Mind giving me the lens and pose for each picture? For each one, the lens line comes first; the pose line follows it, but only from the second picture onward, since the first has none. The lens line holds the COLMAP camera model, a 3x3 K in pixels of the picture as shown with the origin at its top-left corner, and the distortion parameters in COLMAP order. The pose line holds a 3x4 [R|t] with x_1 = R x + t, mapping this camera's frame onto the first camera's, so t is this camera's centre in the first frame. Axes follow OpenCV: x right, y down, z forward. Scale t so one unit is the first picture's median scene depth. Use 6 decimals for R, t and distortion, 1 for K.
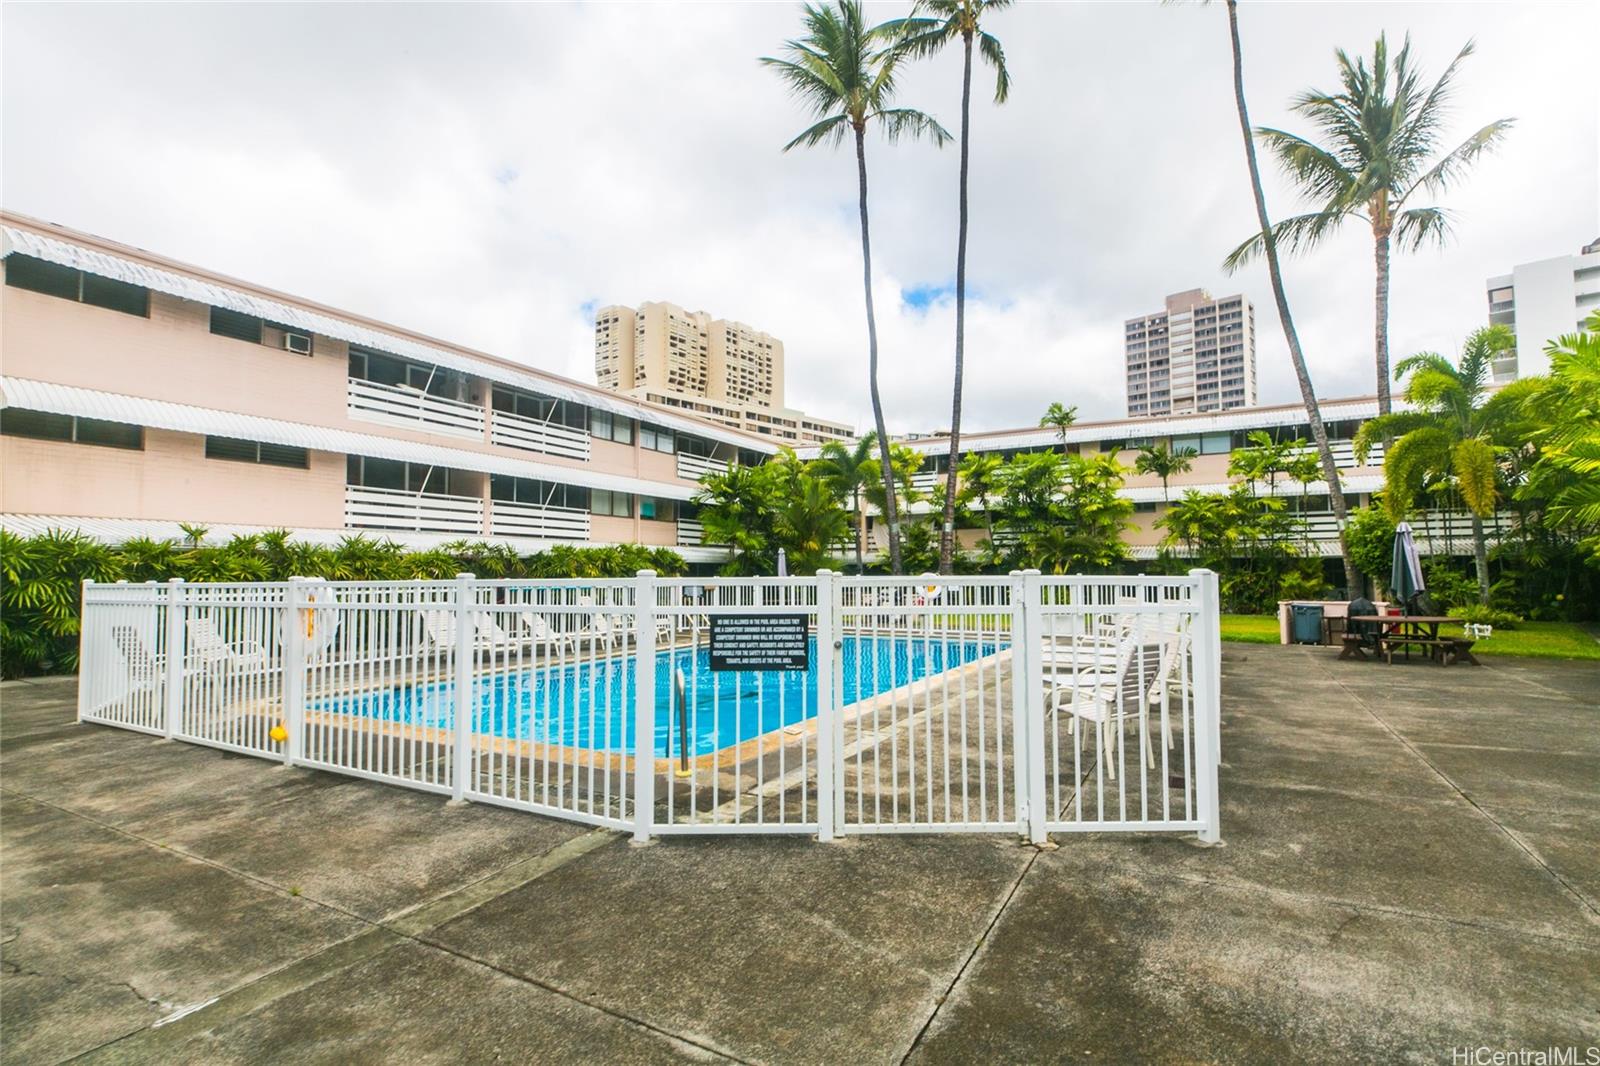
lens RADIAL K [[754.0, 0, 800.0], [0, 754.0, 533.0], [0, 0, 1]] dist [-0.000759, -0.000153]
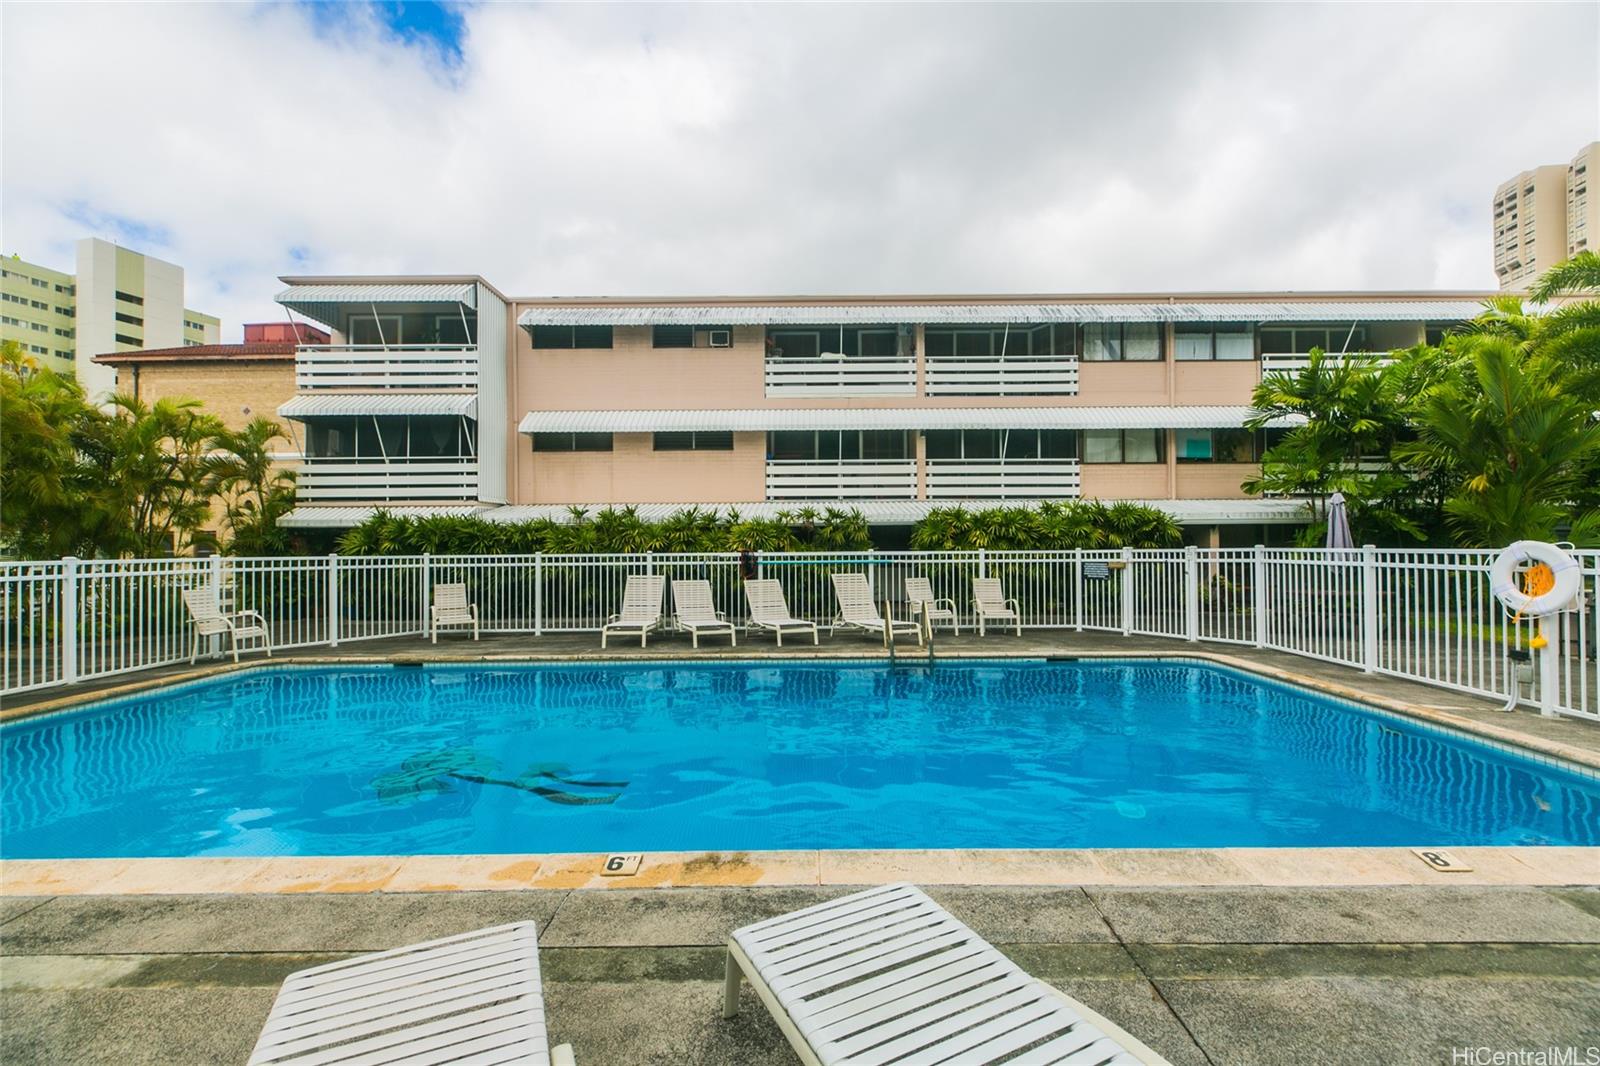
lens RADIAL K [[713.4, 0, 805.4], [0, 713.4, 536.9], [0, 0, 1]] dist [-0.000711, -0.001083]
pose [[0.480316, -0.009559, -0.877043, 0.215123], [0.053745, 0.998382, 0.018552, 0.019840], [0.875447, -0.056048, 0.480053, 0.399715]]
